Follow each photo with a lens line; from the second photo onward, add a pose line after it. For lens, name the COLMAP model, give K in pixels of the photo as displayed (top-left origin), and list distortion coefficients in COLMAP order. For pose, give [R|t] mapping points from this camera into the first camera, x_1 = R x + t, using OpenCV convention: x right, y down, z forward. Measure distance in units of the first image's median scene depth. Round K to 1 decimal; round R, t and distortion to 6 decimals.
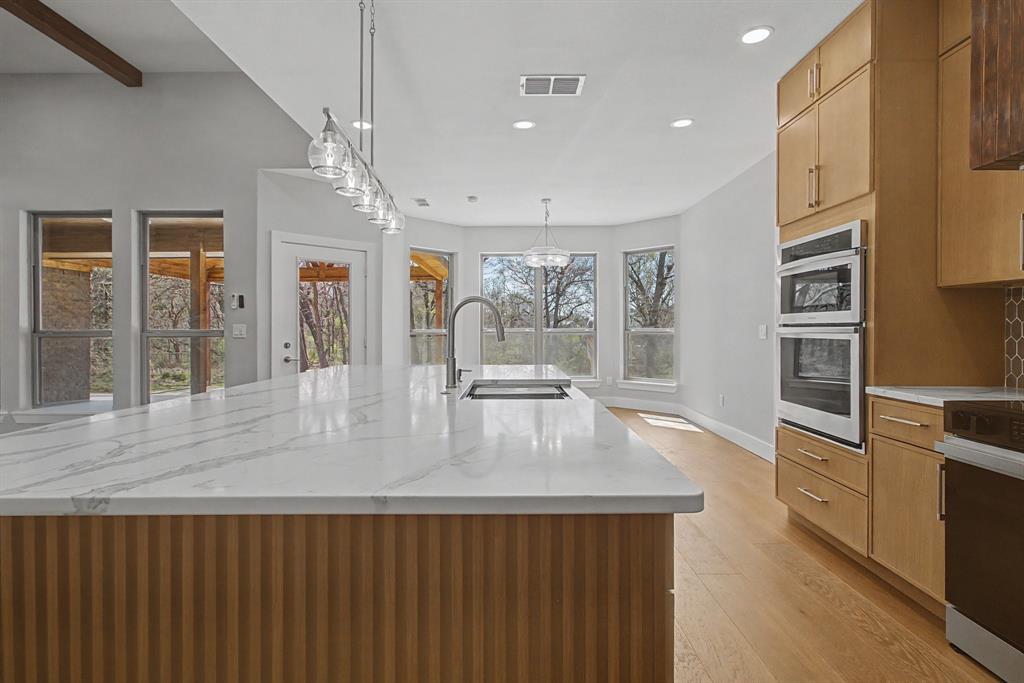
lens RADIAL K [[496.9, 0, 506.2], [0, 496.9, 331.6], [0, 0, 1]] dist [0.006836, 0.002803]
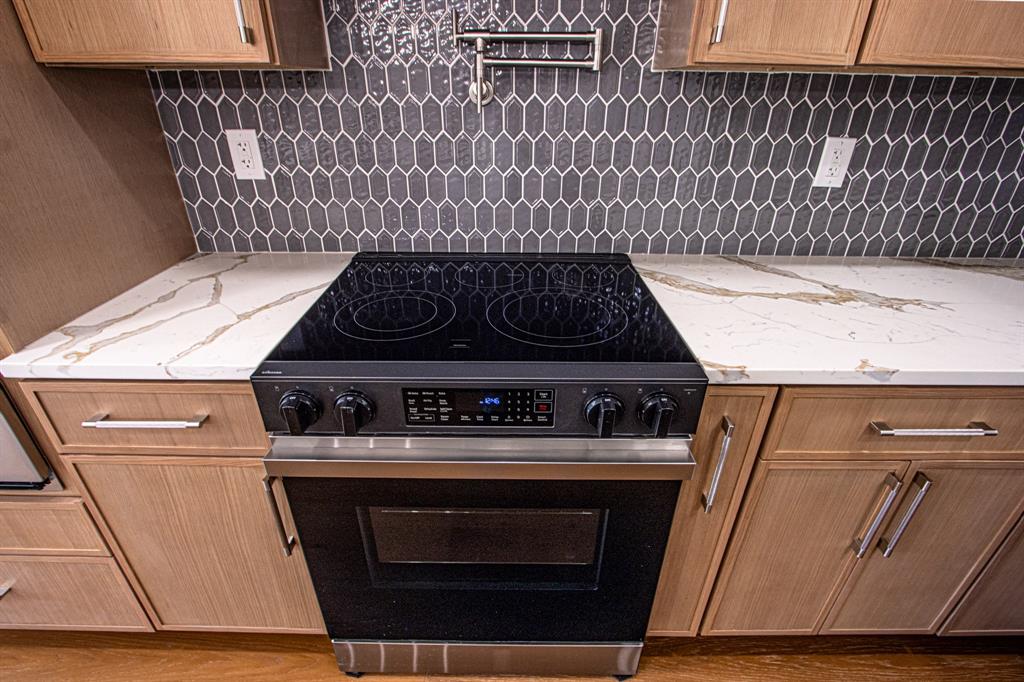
lens RADIAL K [[480.3, 0, 508.1], [0, 480.3, 340.2], [0, 0, 1]] dist [-0.028159, -0.000378]
pose [[-0.006597, -0.466107, 0.884704, 0.335781], [0.002561, 0.884712, 0.466131, -0.051582], [-0.999975, 0.005340, -0.004642, 0.495944]]
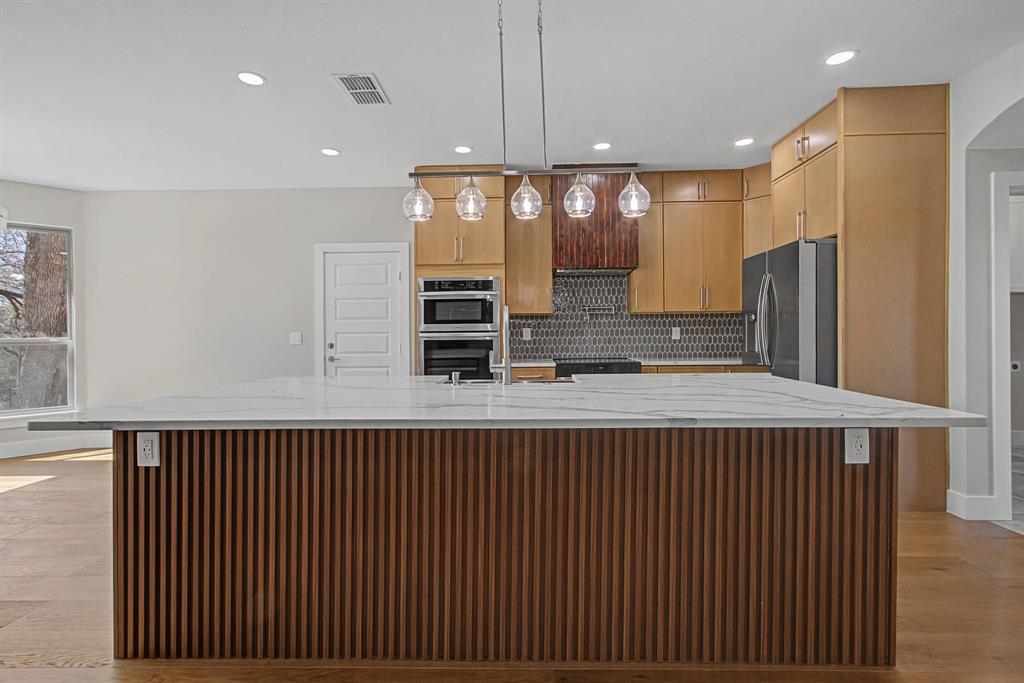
lens RADIAL K [[496.9, 0, 503.3], [0, 496.9, 335.4], [0, 0, 1]] dist [0.006836, 0.002803]
pose [[0.039734, -0.001901, 0.999208, -0.960490], [0.016703, 0.999860, 0.001238, -0.001399], [-0.999071, 0.016641, 0.039760, 0.735915]]
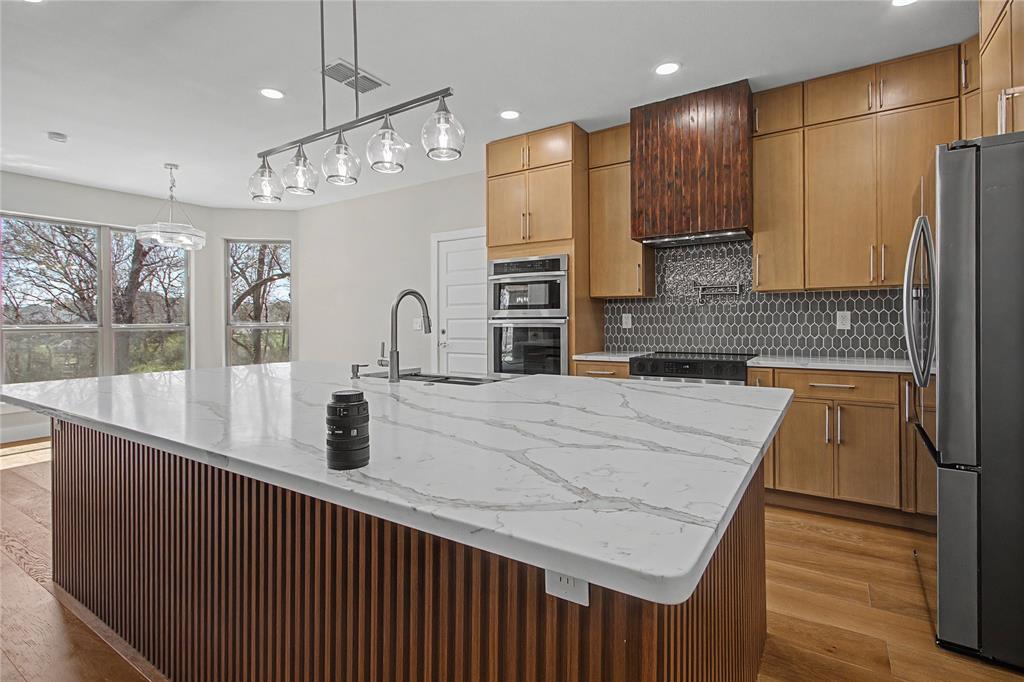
lens RADIAL K [[496.9, 0, 496.2], [0, 496.9, 314.9], [0, 0, 1]] dist [0.006836, 0.002803]
pose [[0.564069, 0.007739, 0.825691, -0.615426], [0.012408, 0.999764, -0.017847, 0.001424], [-0.825634, 0.020312, 0.563840, 0.224023]]
